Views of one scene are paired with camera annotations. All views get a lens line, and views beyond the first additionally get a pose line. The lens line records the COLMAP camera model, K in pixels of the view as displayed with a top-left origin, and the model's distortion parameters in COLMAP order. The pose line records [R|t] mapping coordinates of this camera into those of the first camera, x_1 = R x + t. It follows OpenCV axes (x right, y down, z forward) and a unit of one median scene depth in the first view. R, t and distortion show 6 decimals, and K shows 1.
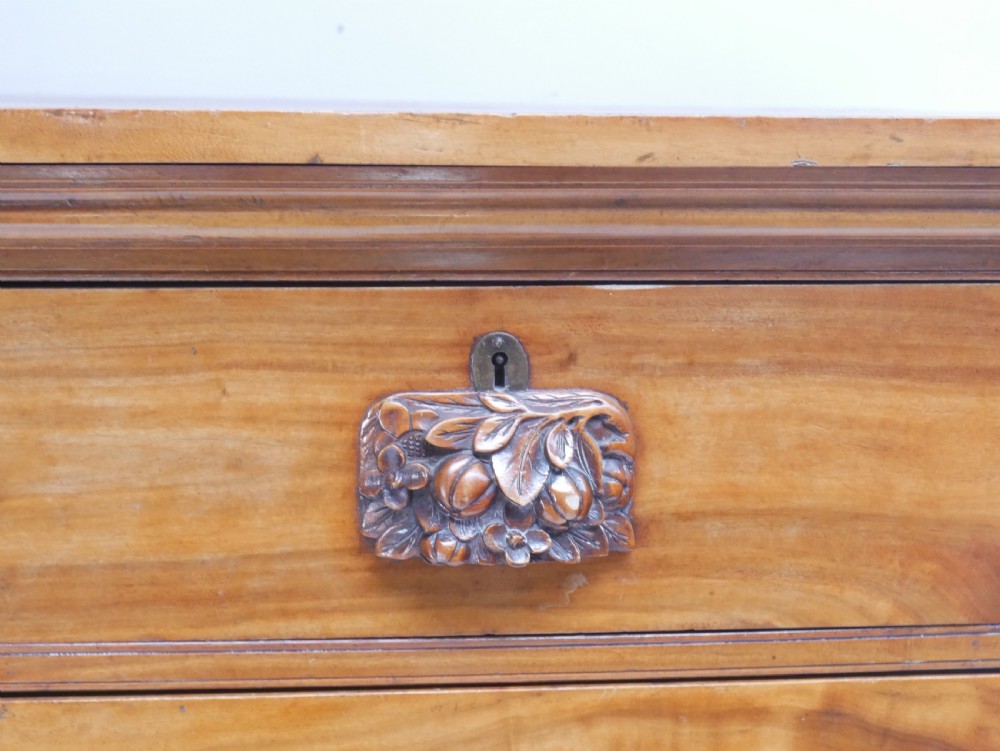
lens RADIAL K [[1423.4, 0, 537.5], [0, 1423.4, 346.5], [0, 0, 1]] dist [0.012456, 0.000000]
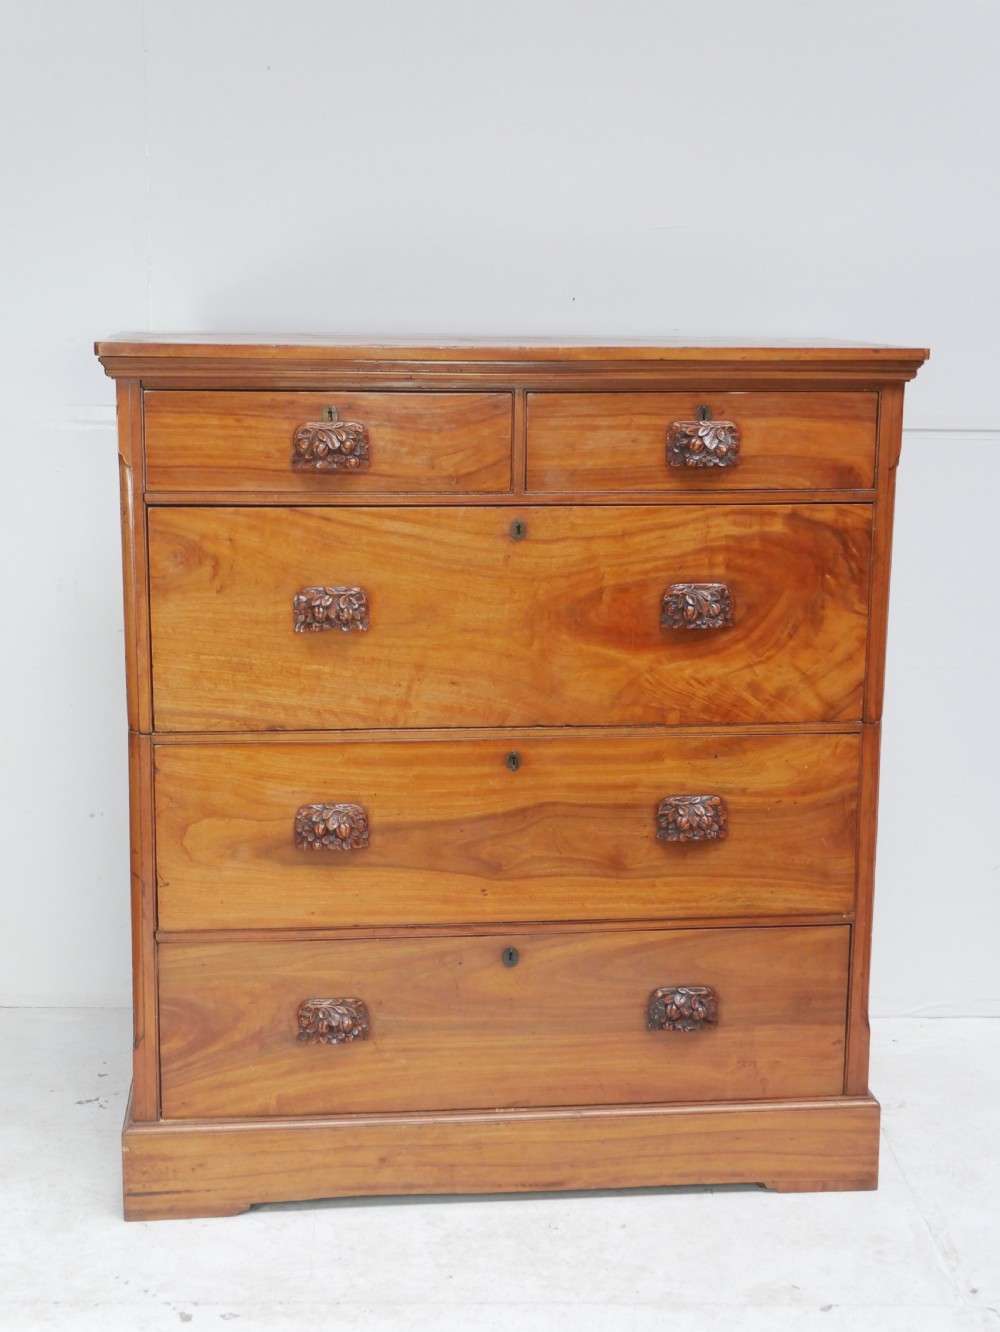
lens RADIAL K [[1895.9, 0, 545.4], [0, 1895.9, 662.0], [0, 0, 1]] dist [0.012456, 0.000000]
pose [[0.999219, -0.013120, 0.037283, -0.634248], [0.012775, 0.999874, 0.009463, 0.609005], [-0.037403, -0.008979, 0.999260, -3.953546]]
